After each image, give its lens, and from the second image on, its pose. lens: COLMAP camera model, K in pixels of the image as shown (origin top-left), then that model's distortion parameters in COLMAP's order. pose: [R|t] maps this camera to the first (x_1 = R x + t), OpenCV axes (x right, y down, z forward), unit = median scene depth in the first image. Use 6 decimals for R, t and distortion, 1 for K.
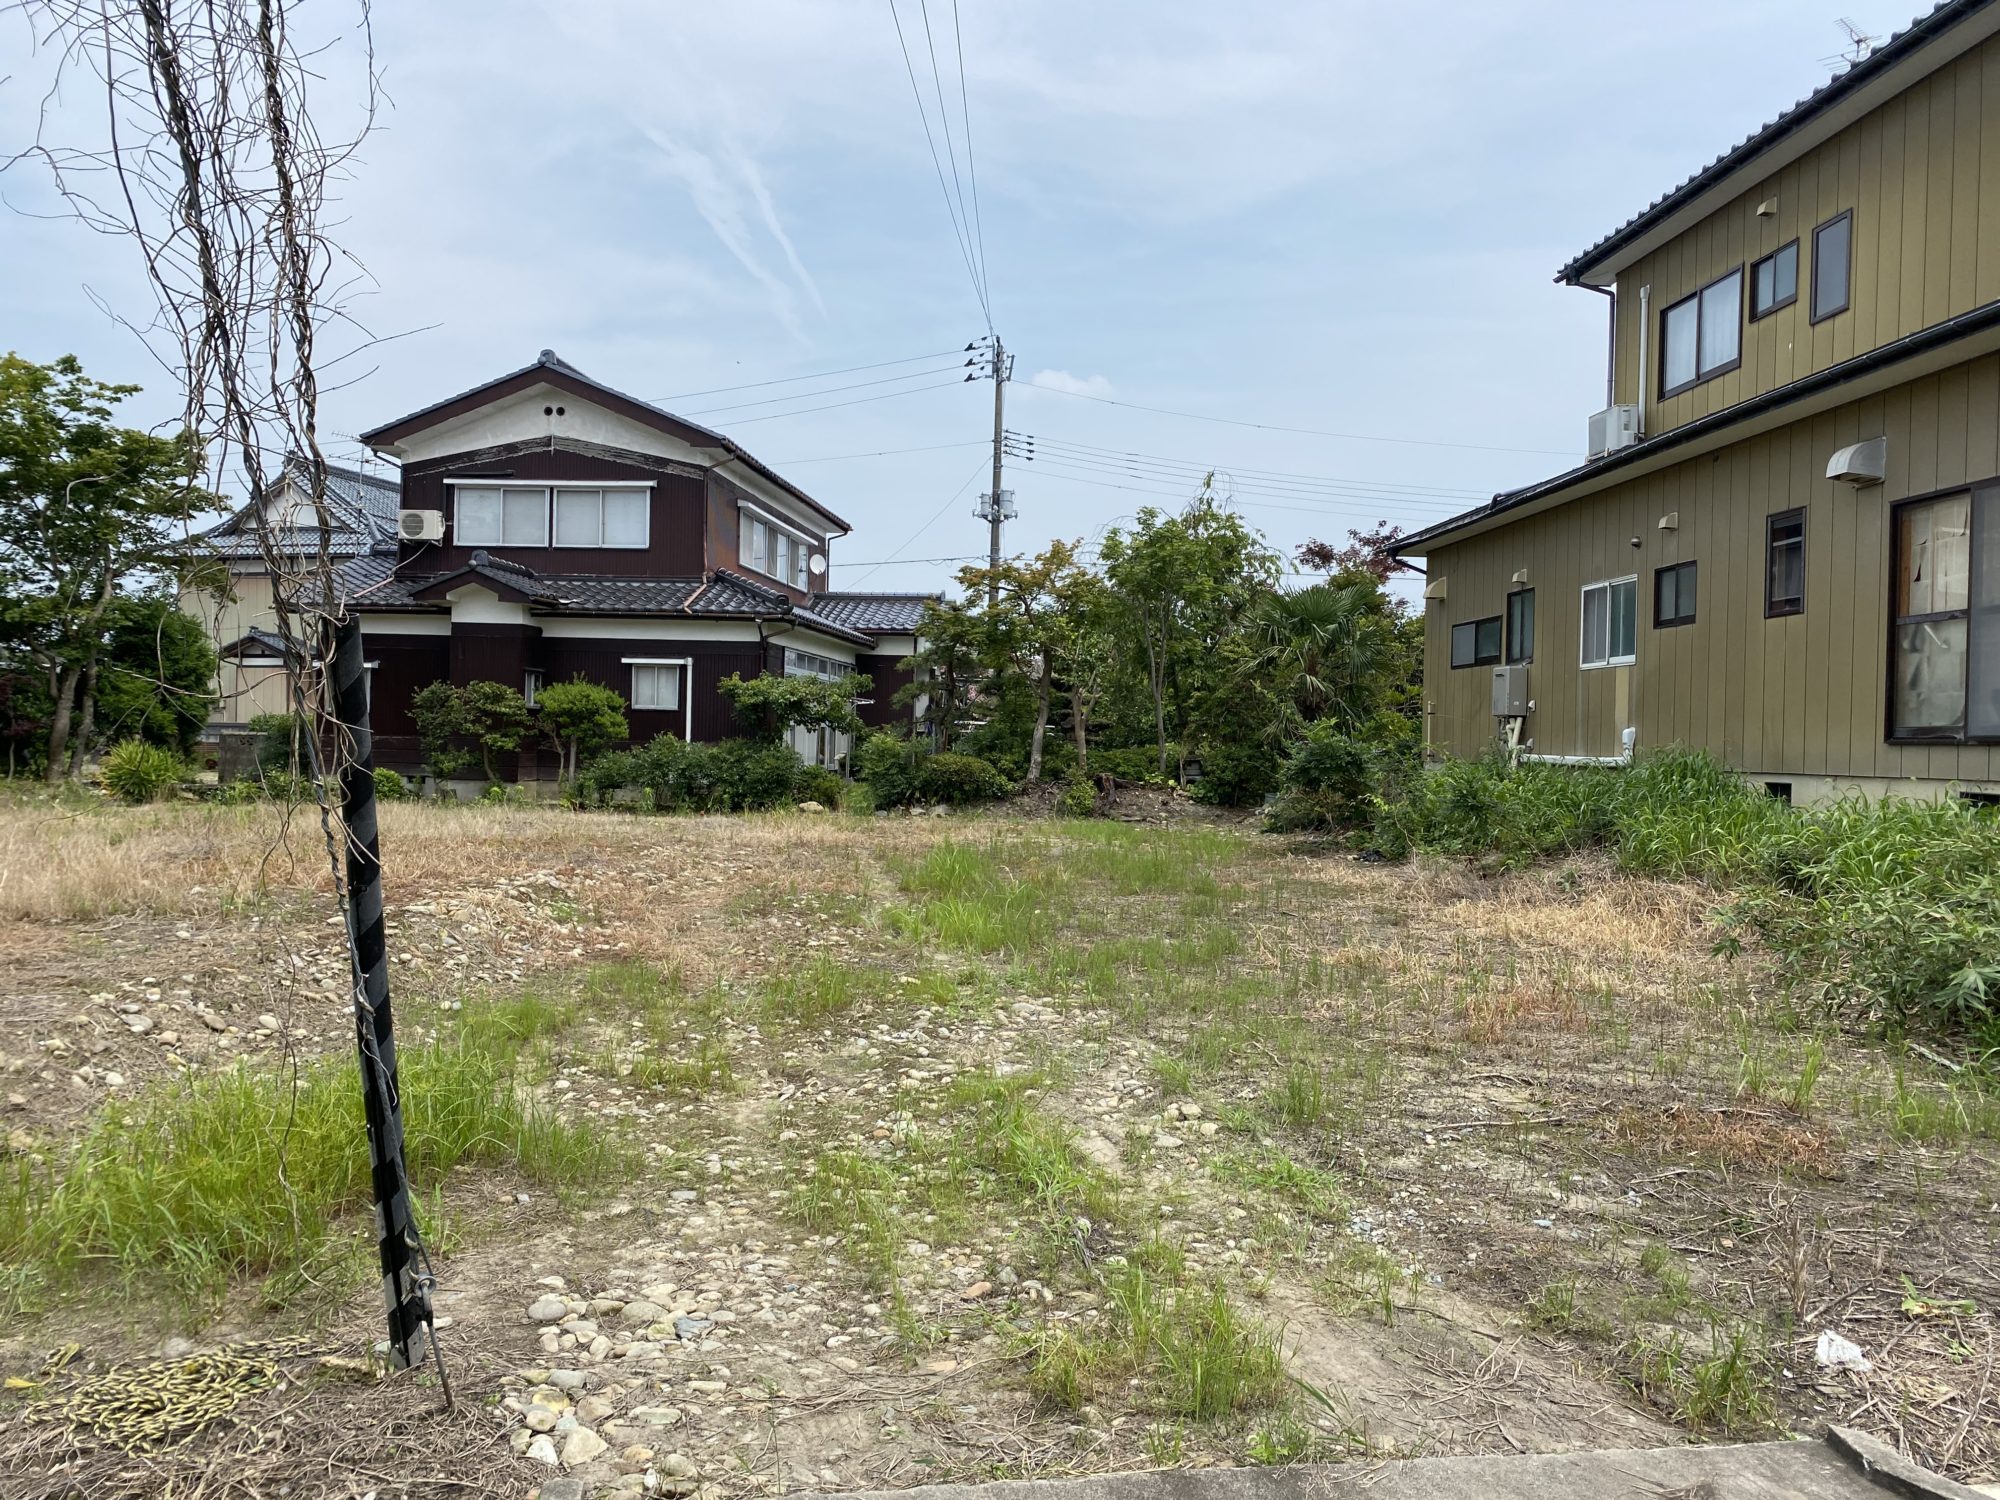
lens RADIAL K [[1516.2, 0, 1000.0], [0, 1516.2, 750.0], [0, 0, 1]] dist [0.091648, -0.163379]
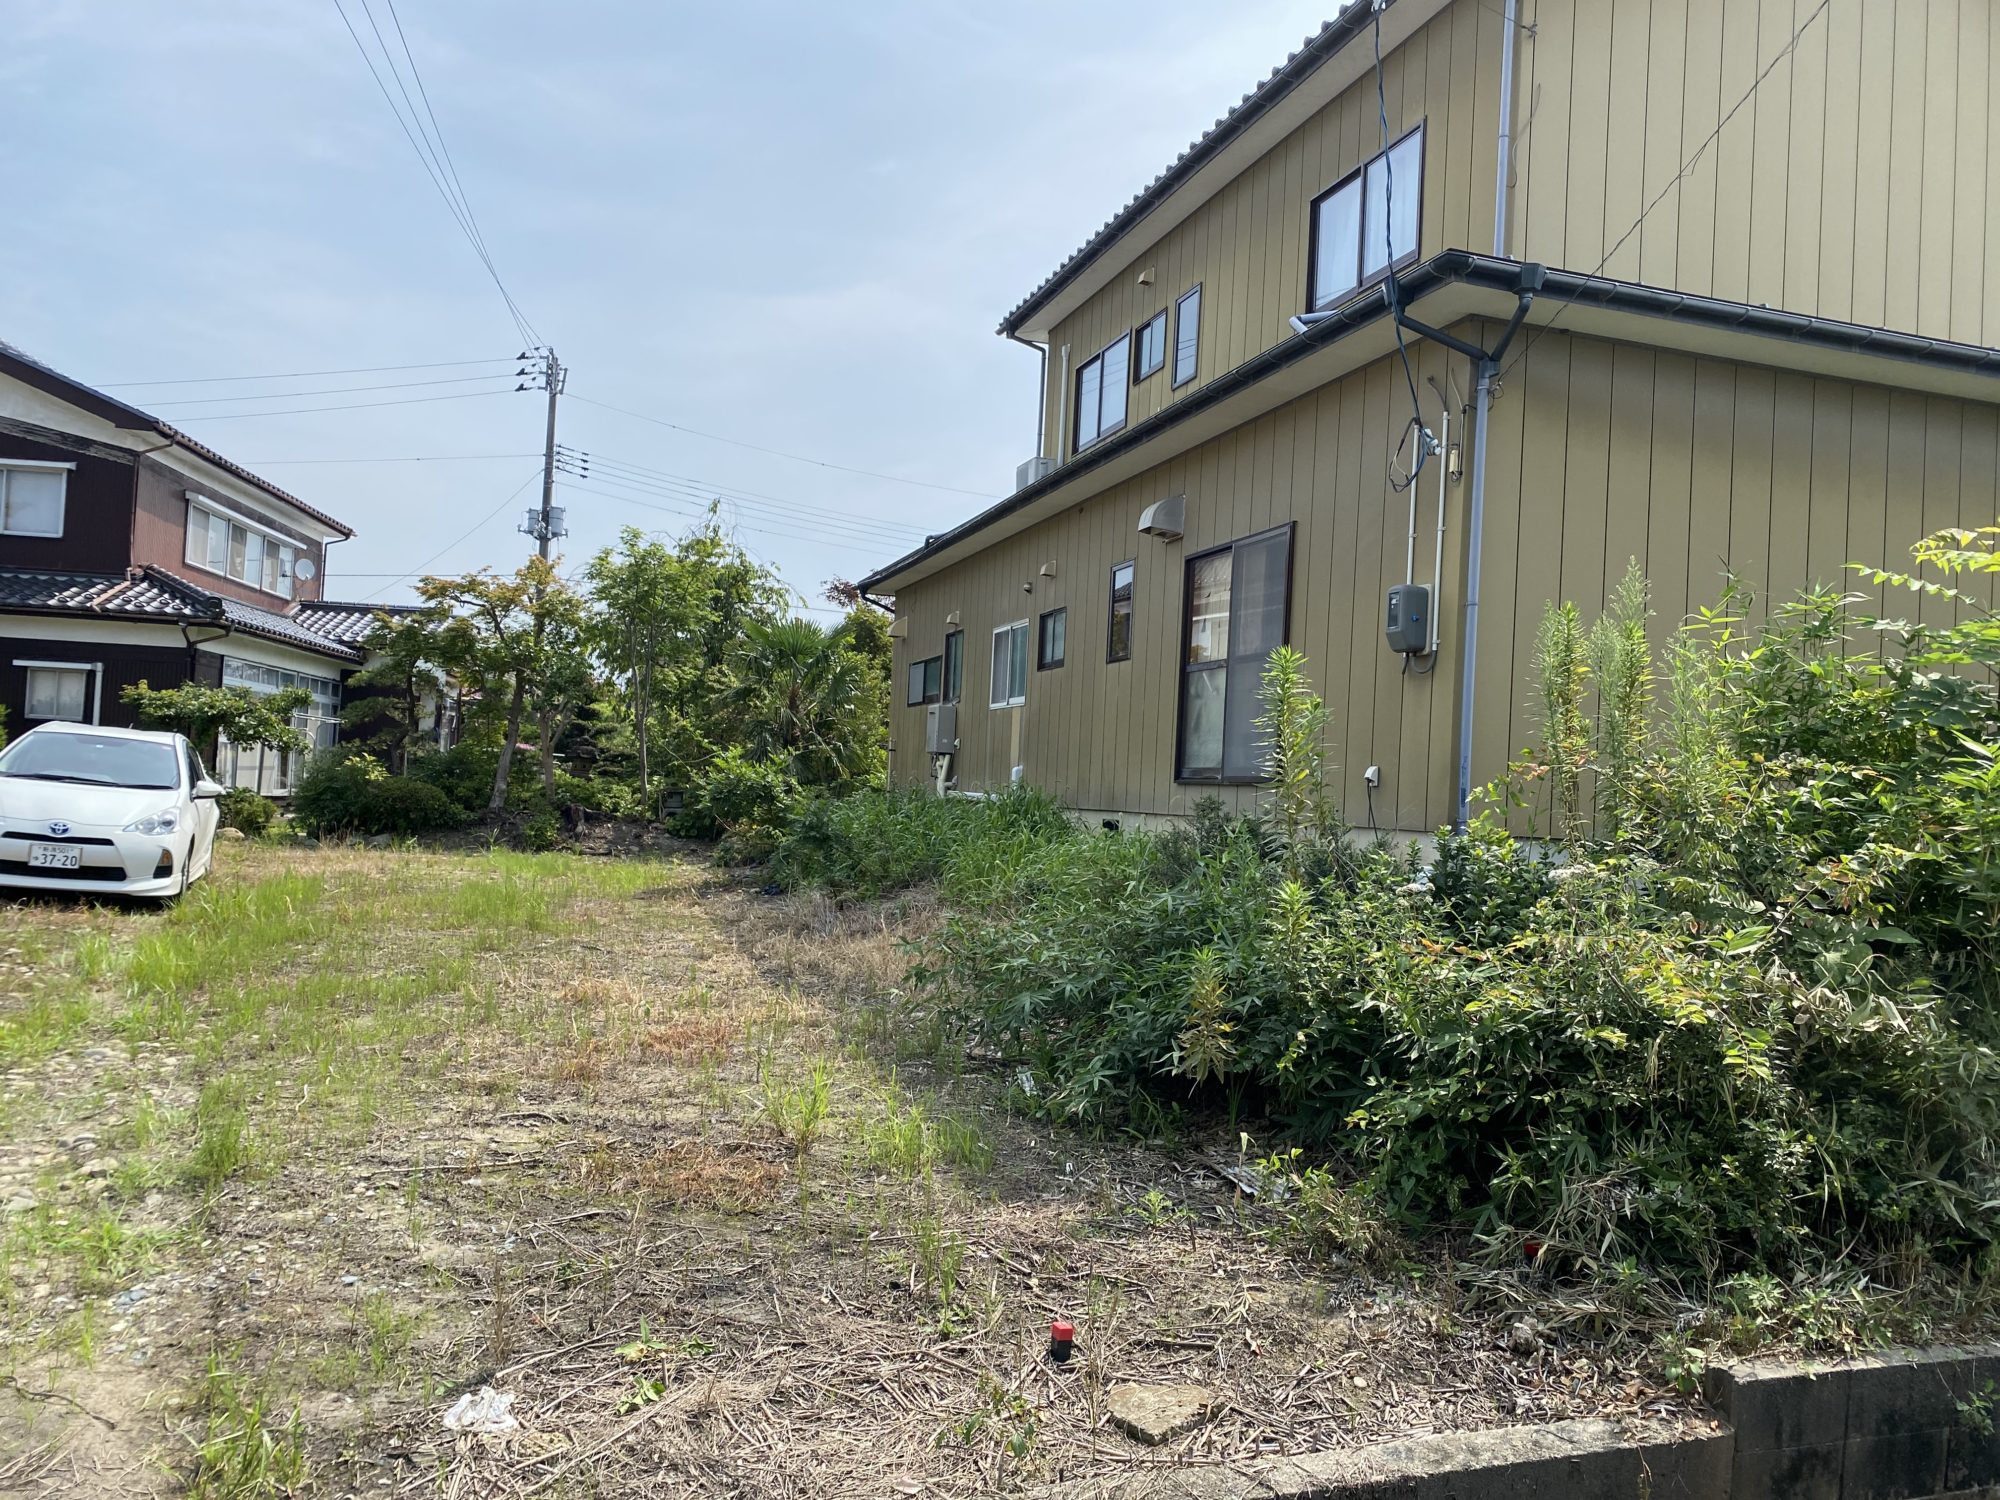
lens RADIAL K [[1533.1, 0, 1005.5], [0, 1533.1, 742.8], [0, 0, 1]] dist [0.031979, -0.031053]
pose [[0.971387, 0.033037, 0.235194, 0.099422], [-0.025885, 0.999106, -0.033431, 0.002494], [-0.236088, 0.026386, 0.971373, 0.003301]]
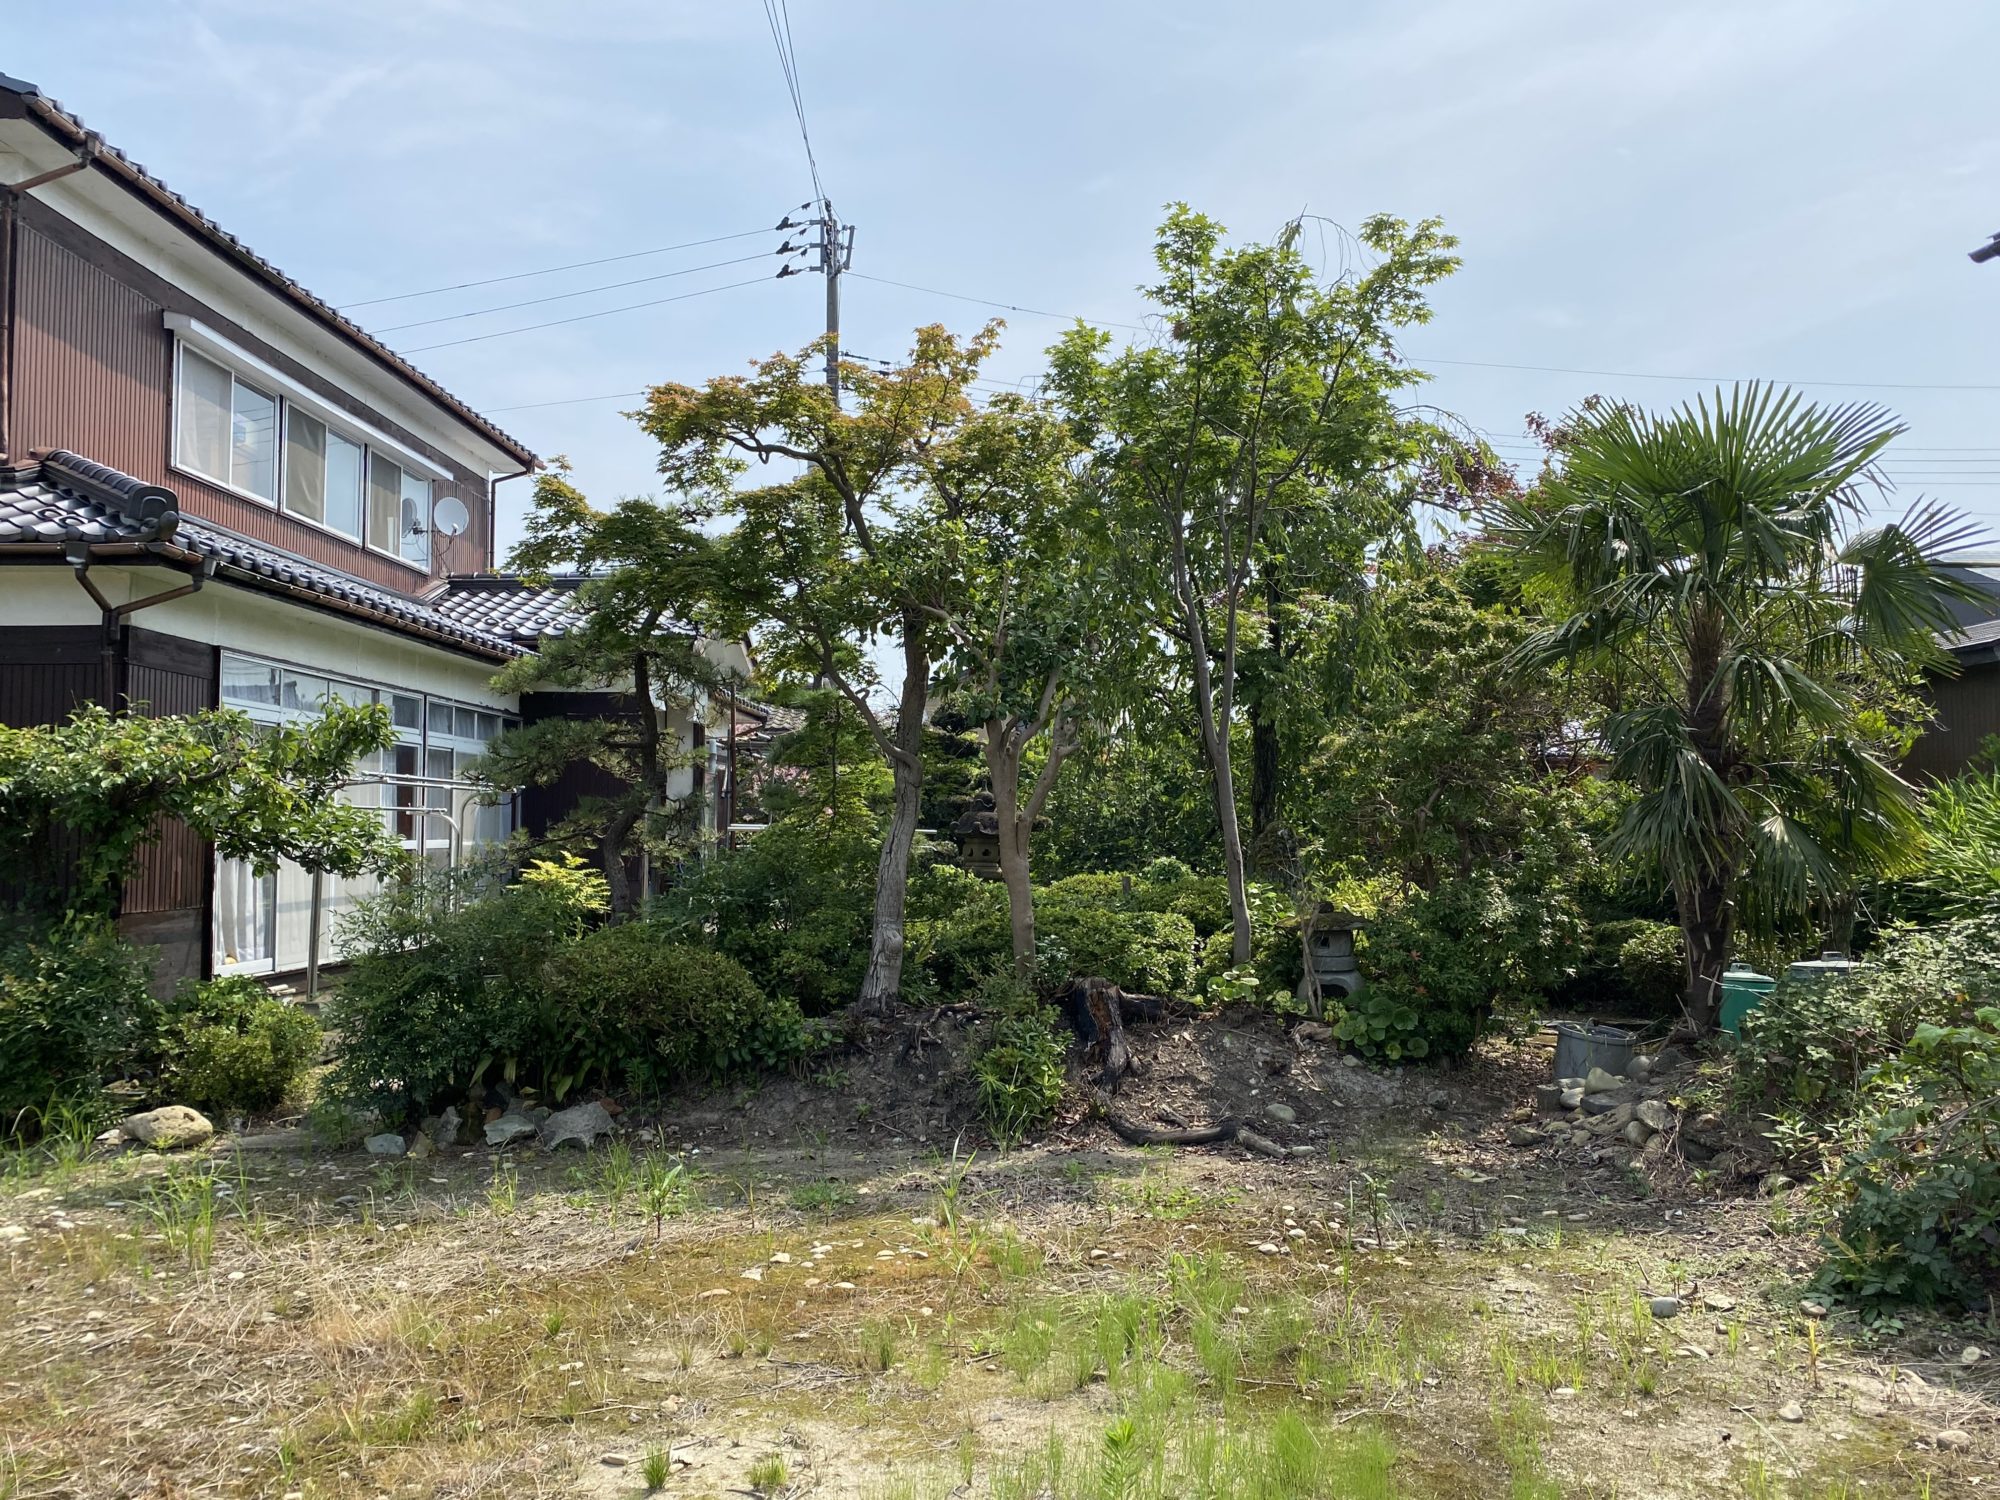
lens RADIAL K [[1636.0, 0, 934.0], [0, 1636.0, 745.8], [0, 0, 1]] dist [0.096172, -0.004602]
pose [[0.999063, -0.022048, 0.037243, 0.020883], [0.024316, 0.997806, -0.061574, -0.014312], [-0.035804, 0.062422, 0.997407, 0.608917]]
